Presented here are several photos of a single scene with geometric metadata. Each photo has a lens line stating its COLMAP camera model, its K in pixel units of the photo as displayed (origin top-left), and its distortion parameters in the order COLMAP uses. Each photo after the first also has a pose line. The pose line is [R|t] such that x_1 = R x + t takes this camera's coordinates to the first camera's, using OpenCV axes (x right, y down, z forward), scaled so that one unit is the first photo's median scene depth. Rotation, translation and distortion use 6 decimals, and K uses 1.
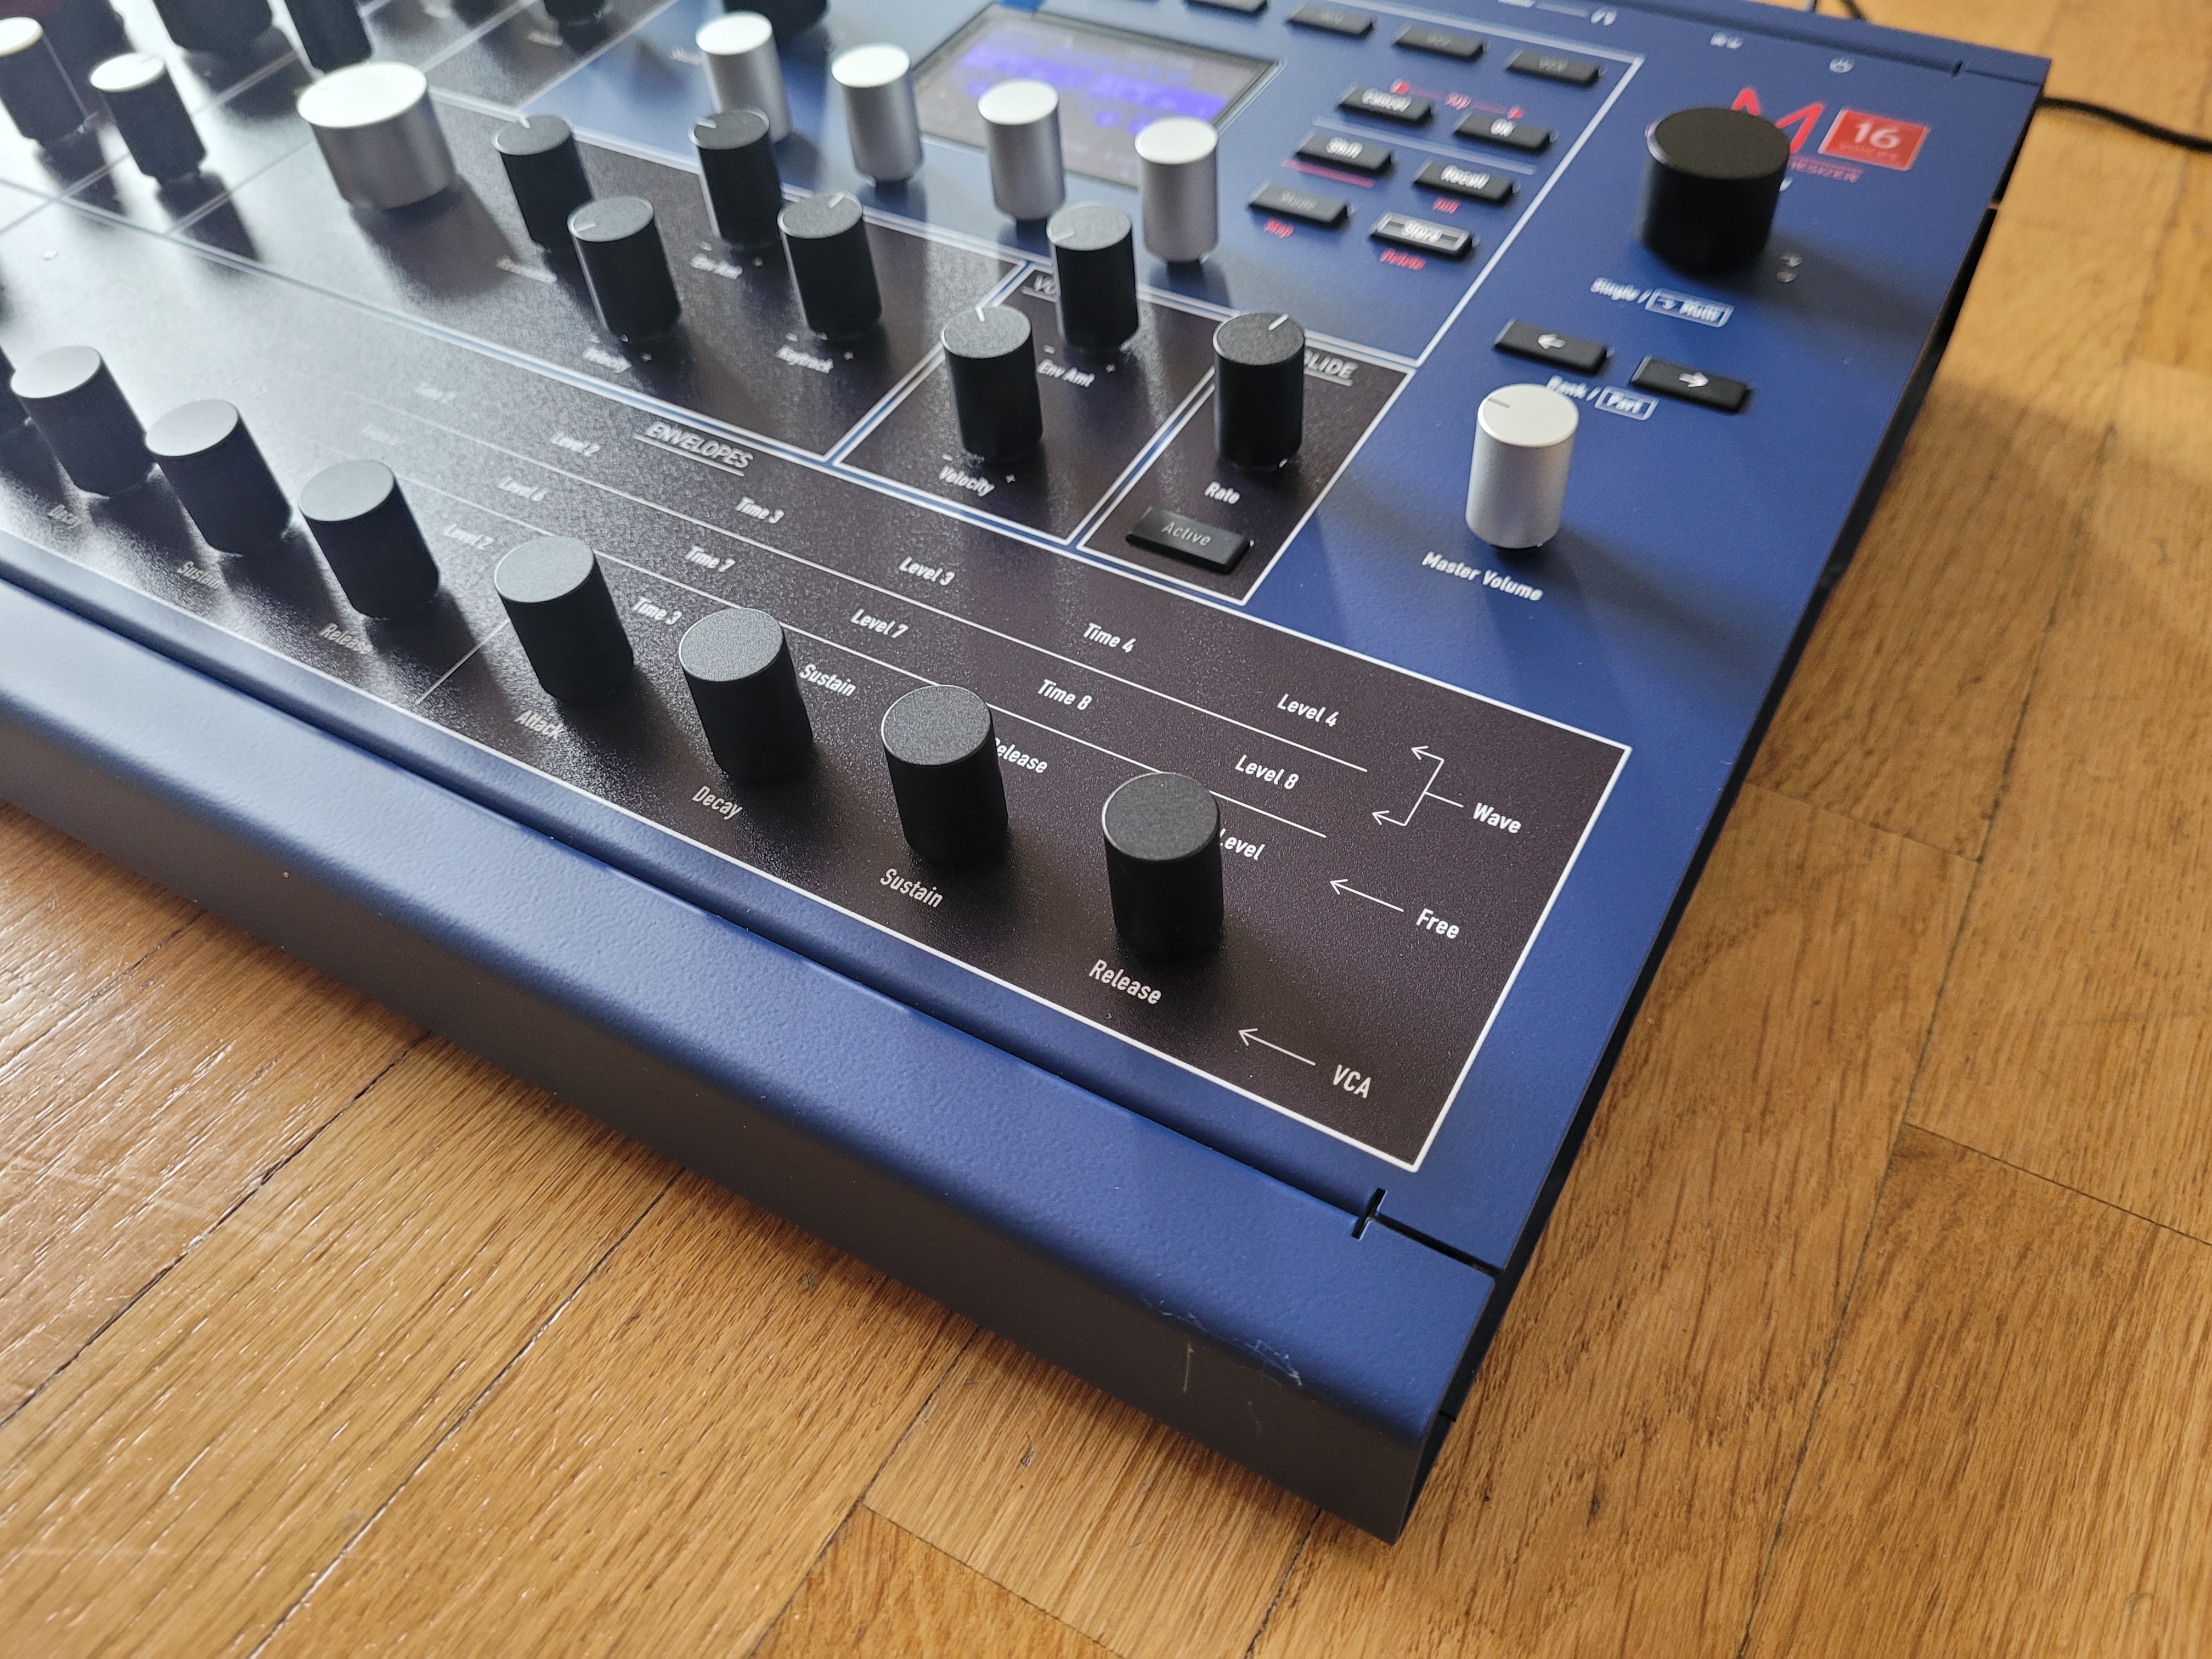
lens RADIAL K [[1671.8, 0, 1138.0], [0, 1671.8, 875.7], [0, 0, 1]] dist [0.009115, -0.027049]
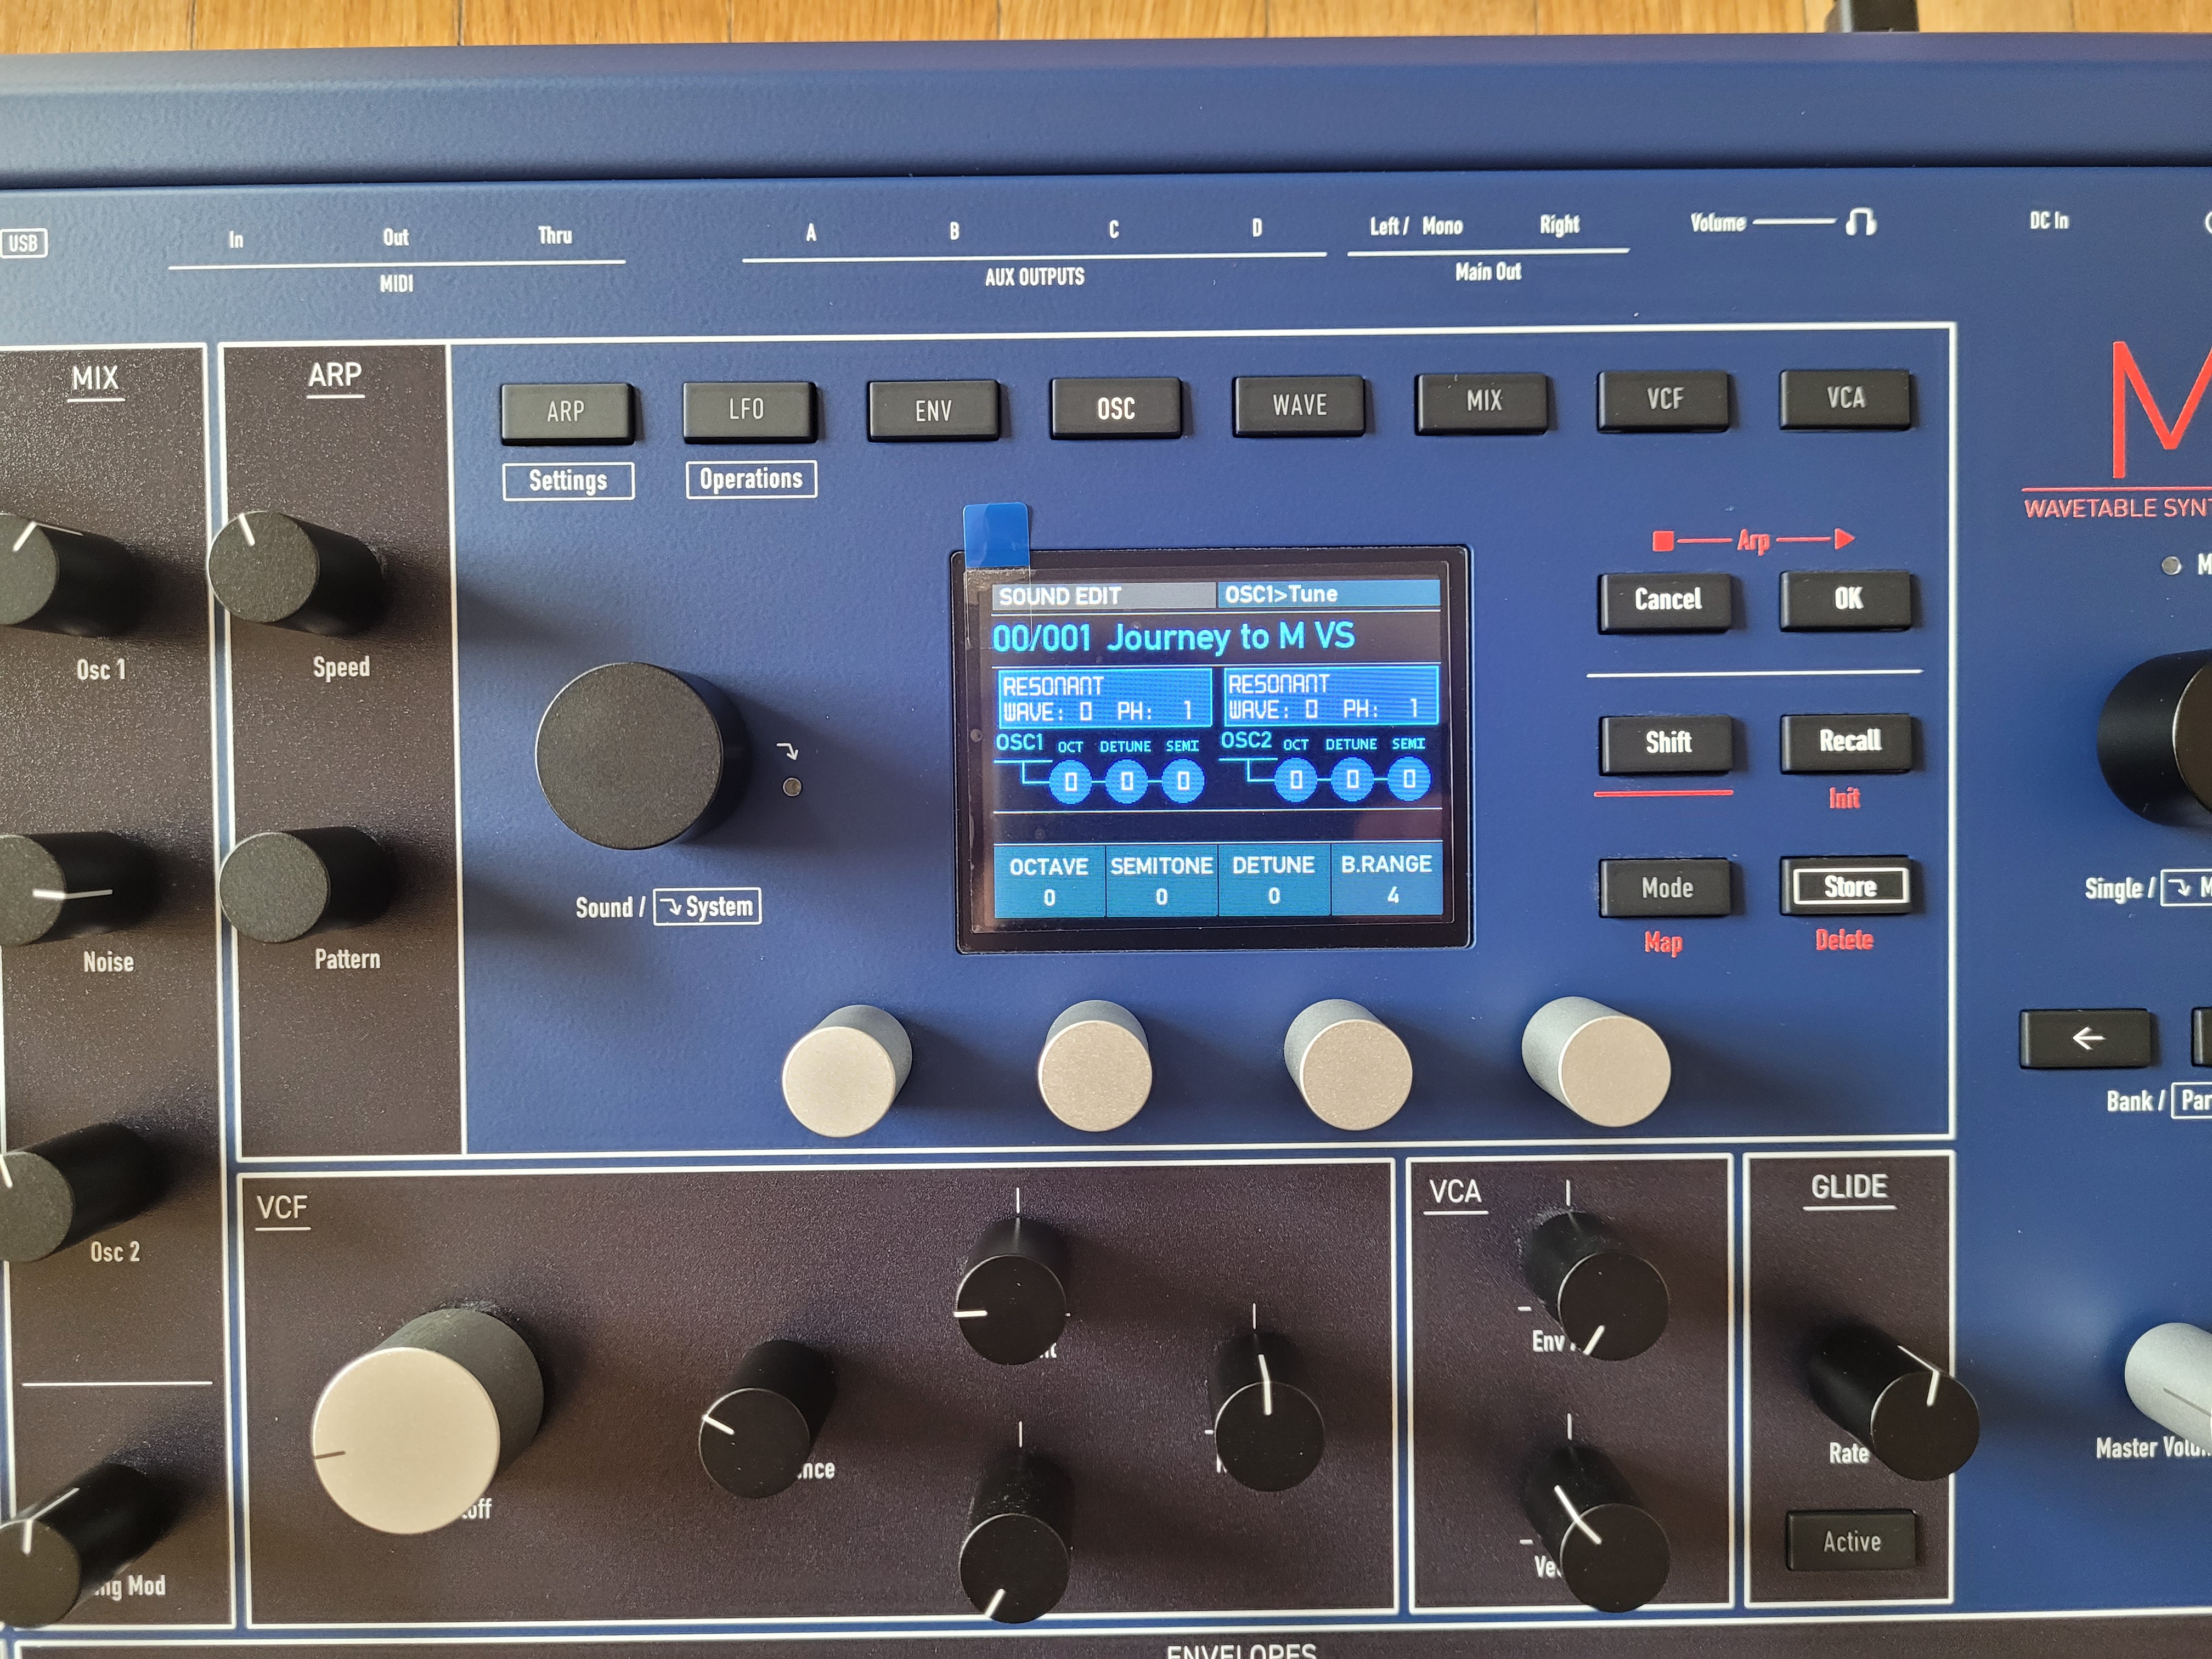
lens RADIAL K [[1726.6, 0, 1100.5], [0, 1726.6, 842.3], [0, 0, 1]] dist [0.019099, -0.041850]
pose [[0.865363, -0.499236, 0.043698, -0.158538], [0.367686, 0.691740, 0.621533, -1.091802], [-0.340520, -0.521785, 0.782168, 0.561555]]
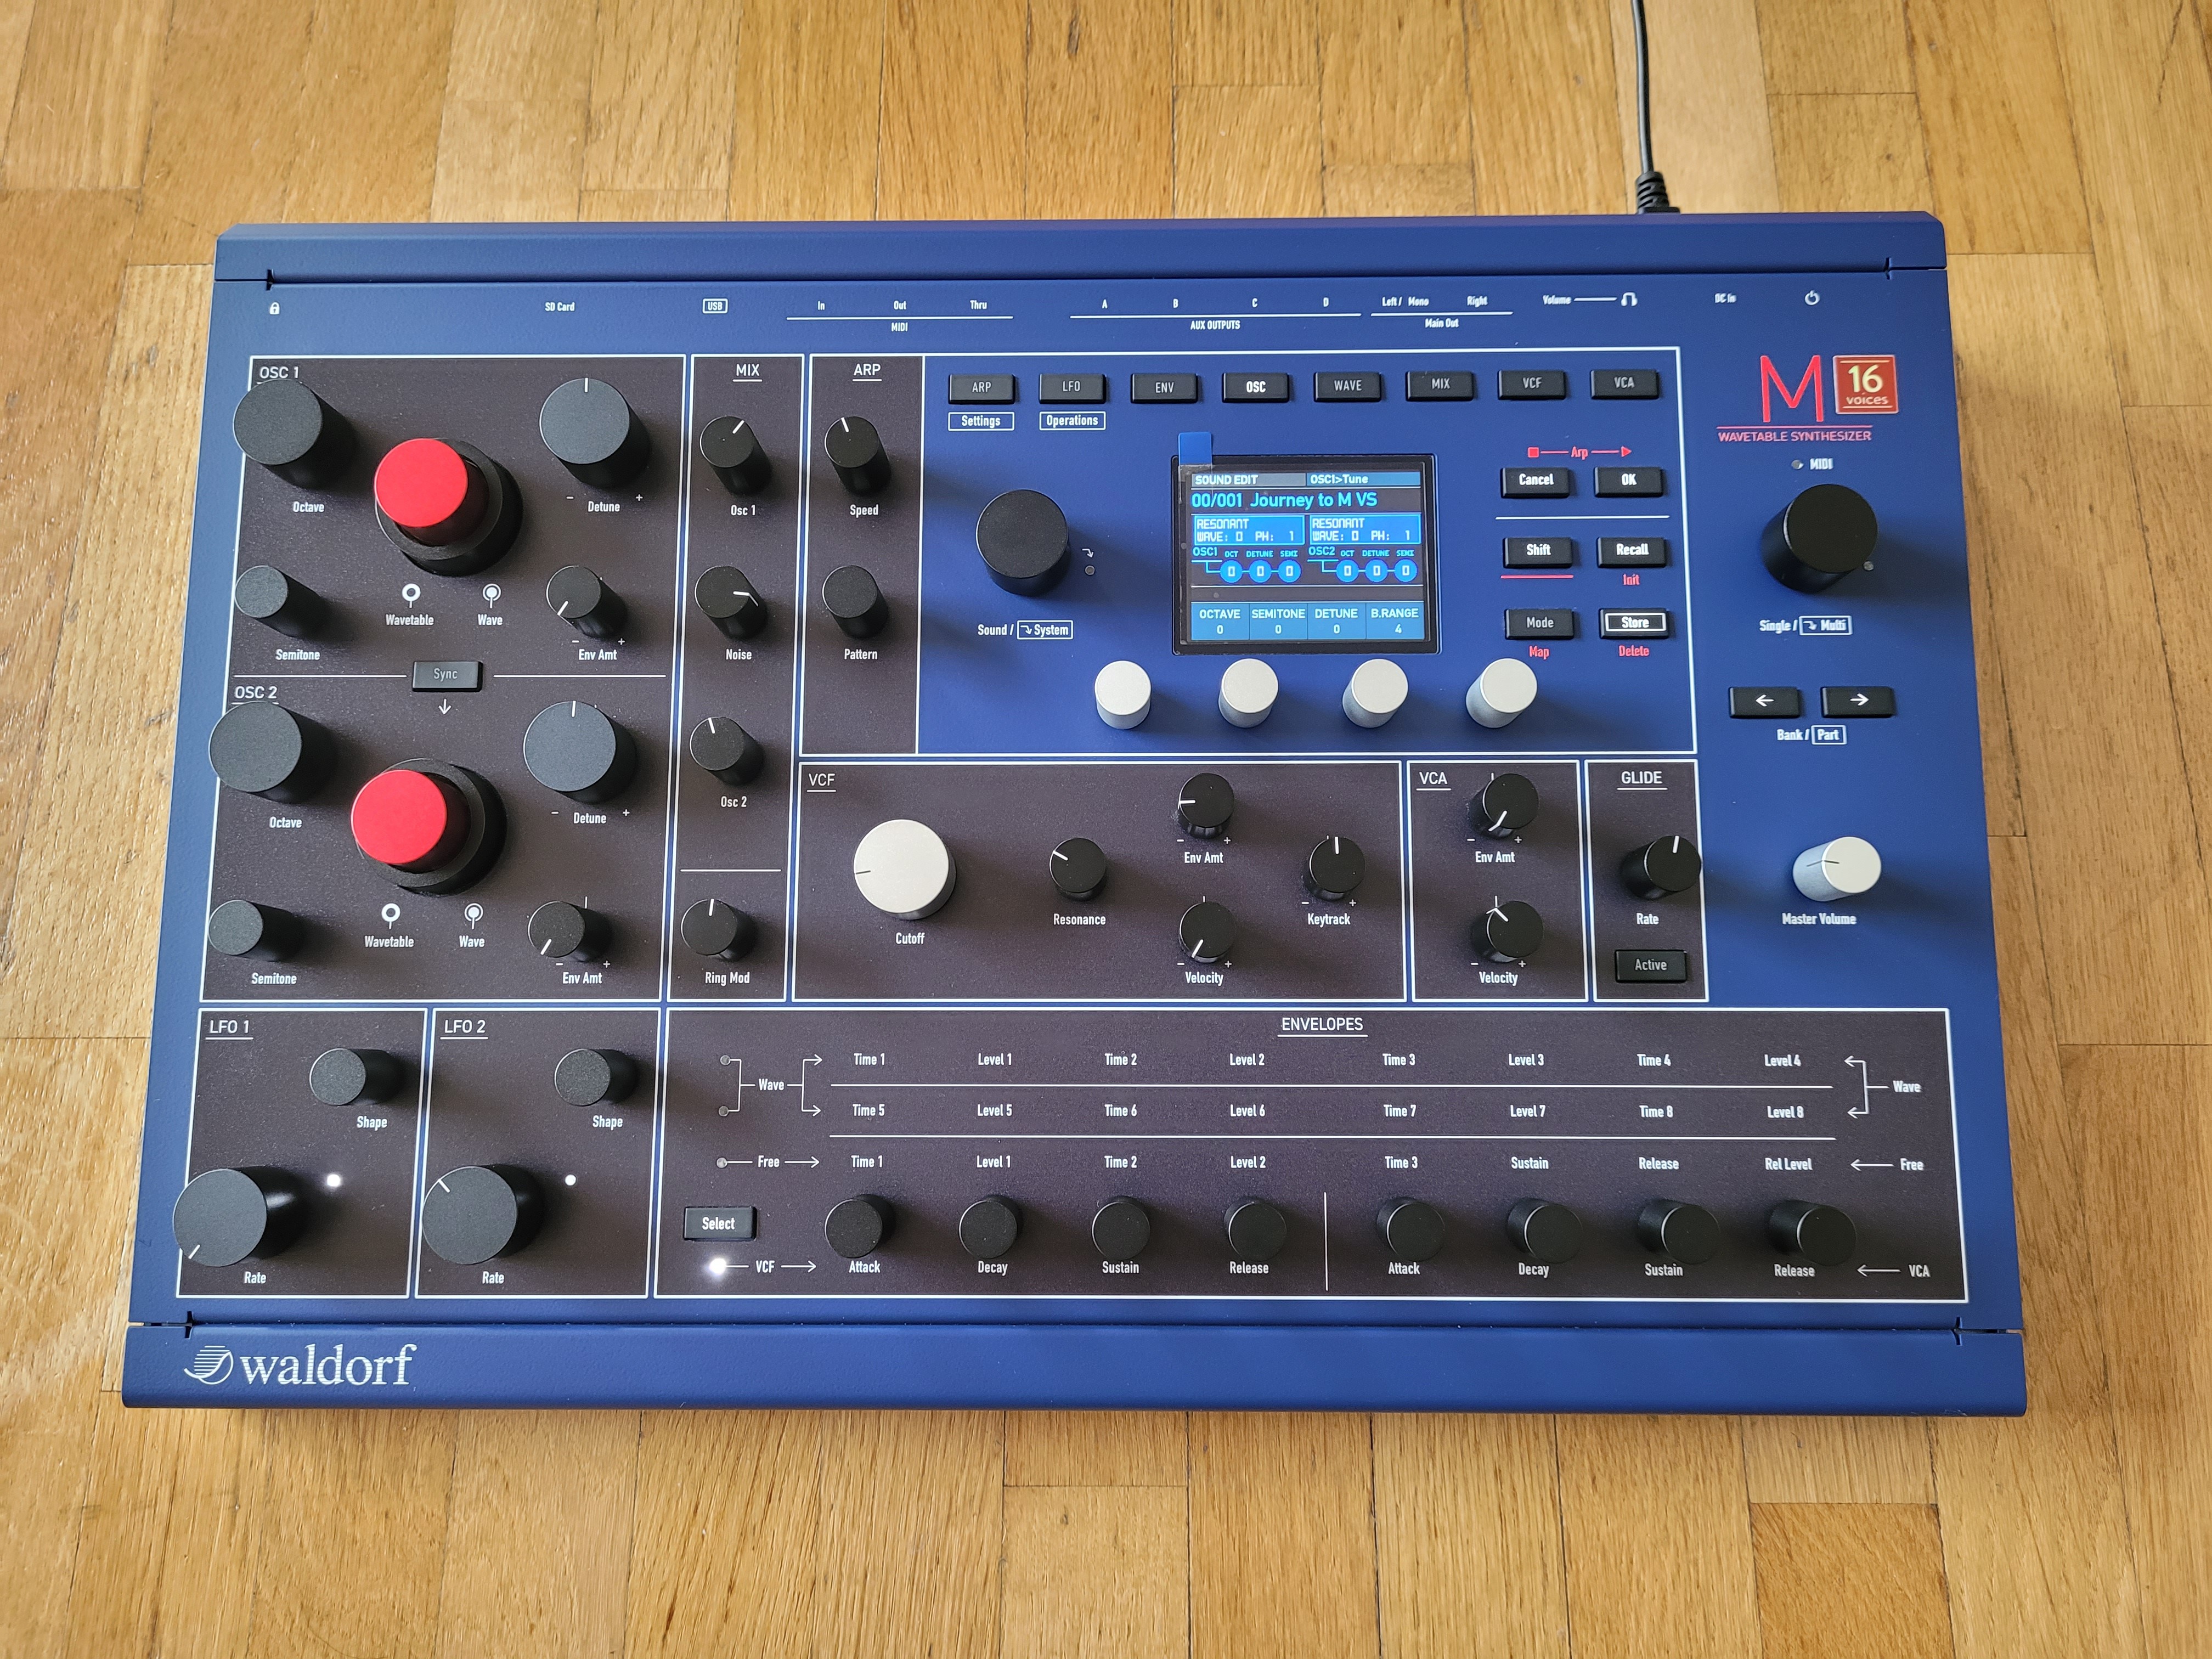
lens RADIAL K [[1612.2, 0, 1111.4], [0, 1612.2, 830.8], [0, 0, 1]] dist [0.038494, -0.041573]
pose [[0.872645, -0.477539, 0.102212, -0.498397], [0.370782, 0.784091, 0.497716, -1.208476], [-0.317822, -0.396431, 0.861296, -0.152489]]
